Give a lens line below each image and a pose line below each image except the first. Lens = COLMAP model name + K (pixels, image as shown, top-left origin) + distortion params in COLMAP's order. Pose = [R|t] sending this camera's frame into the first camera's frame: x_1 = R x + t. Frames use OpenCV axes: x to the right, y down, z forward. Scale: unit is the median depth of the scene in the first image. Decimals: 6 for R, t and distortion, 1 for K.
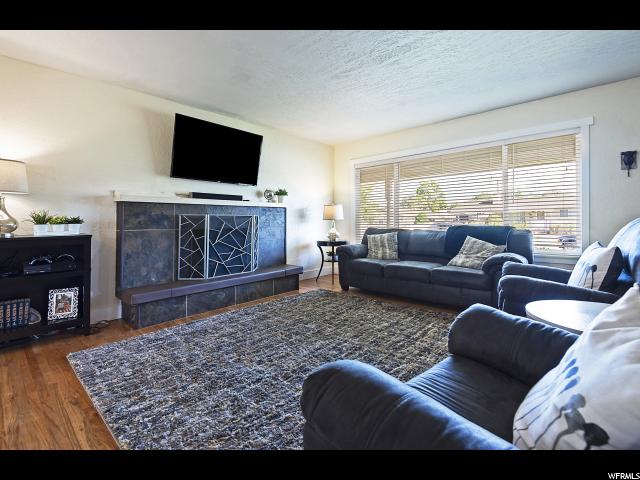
lens RADIAL K [[296.1, 0, 320.0], [0, 296.1, 235.4], [0, 0, 1]] dist [0.001137, 0.000063]
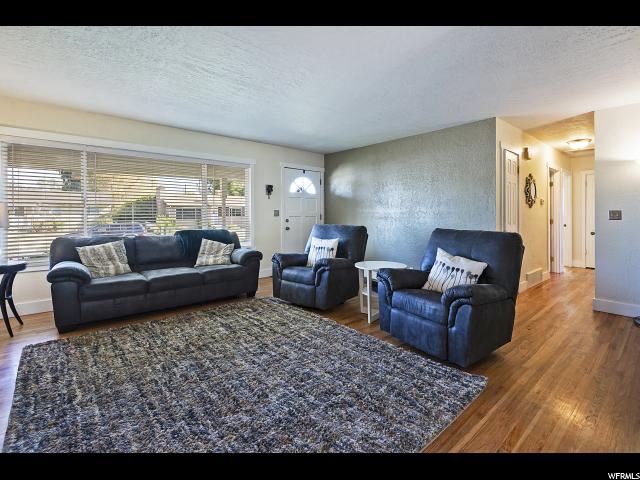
lens RADIAL K [[298.5, 0, 322.6], [0, 298.5, 210.9], [0, 0, 1]] dist [0.003098, 0.000237]
pose [[0.128852, 0.021597, 0.991429, -0.637323], [0.045370, 0.998588, -0.027650, -0.056528], [-0.990625, 0.048544, 0.127690, 0.400008]]
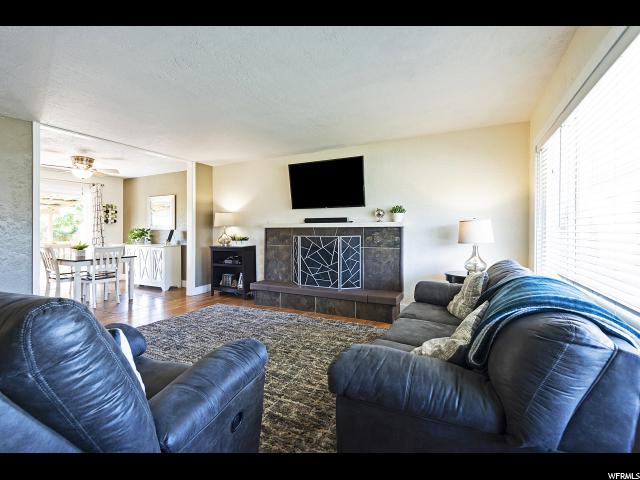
lens RADIAL K [[293.2, 0, 320.0], [0, 293.2, 240.0], [0, 0, 1]] dist [0.003628, 0.000161]
pose [[0.265239, 0.033033, -0.963617, 0.826803], [-0.049355, 0.998568, 0.020646, -0.078030], [0.962919, 0.042083, 0.266489, 0.695486]]
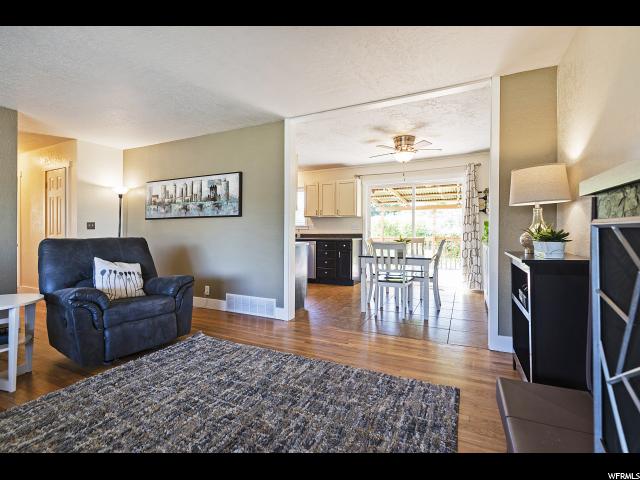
lens RADIAL K [[303.8, 0, 320.0], [0, 303.8, 240.0], [0, 0, 1]] dist [0.016291, 0.000015]
pose [[-0.962103, 0.021100, -0.271869, -0.130994], [0.000302, 0.997084, 0.076318, -0.064684], [0.272686, 0.073343, -0.959303, 1.071114]]
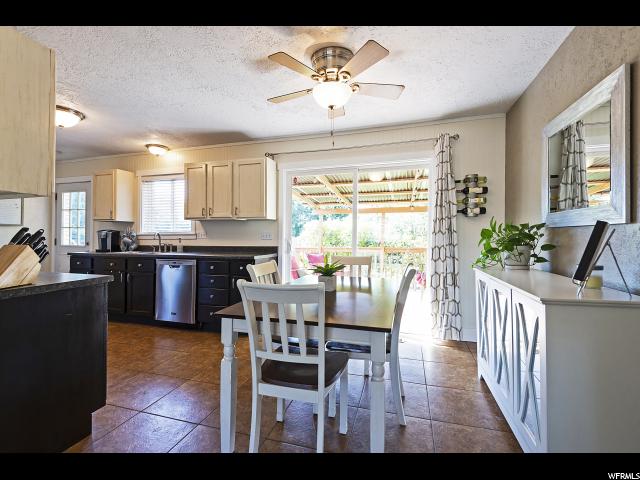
lens RADIAL K [[293.2, 0, 320.0], [0, 293.2, 240.0], [0, 0, 1]] dist [0.003628, 0.000161]
pose [[-0.906015, 0.013342, -0.423035, -0.517156], [-0.012405, 0.998237, 0.058051, -0.054497], [0.423064, 0.057843, -0.904252, 0.504806]]
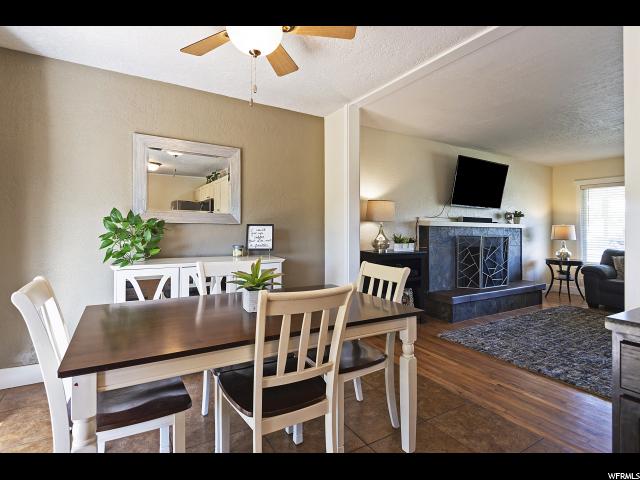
lens RADIAL K [[321.0, 0, 320.0], [0, 321.0, 240.0], [0, 0, 1]] dist [-0.001147, -0.000861]
pose [[0.959972, 0.023328, -0.279122, -0.622846], [-0.028526, 0.999487, -0.014573, -0.014583], [0.278639, 0.021951, 0.960145, -0.430004]]
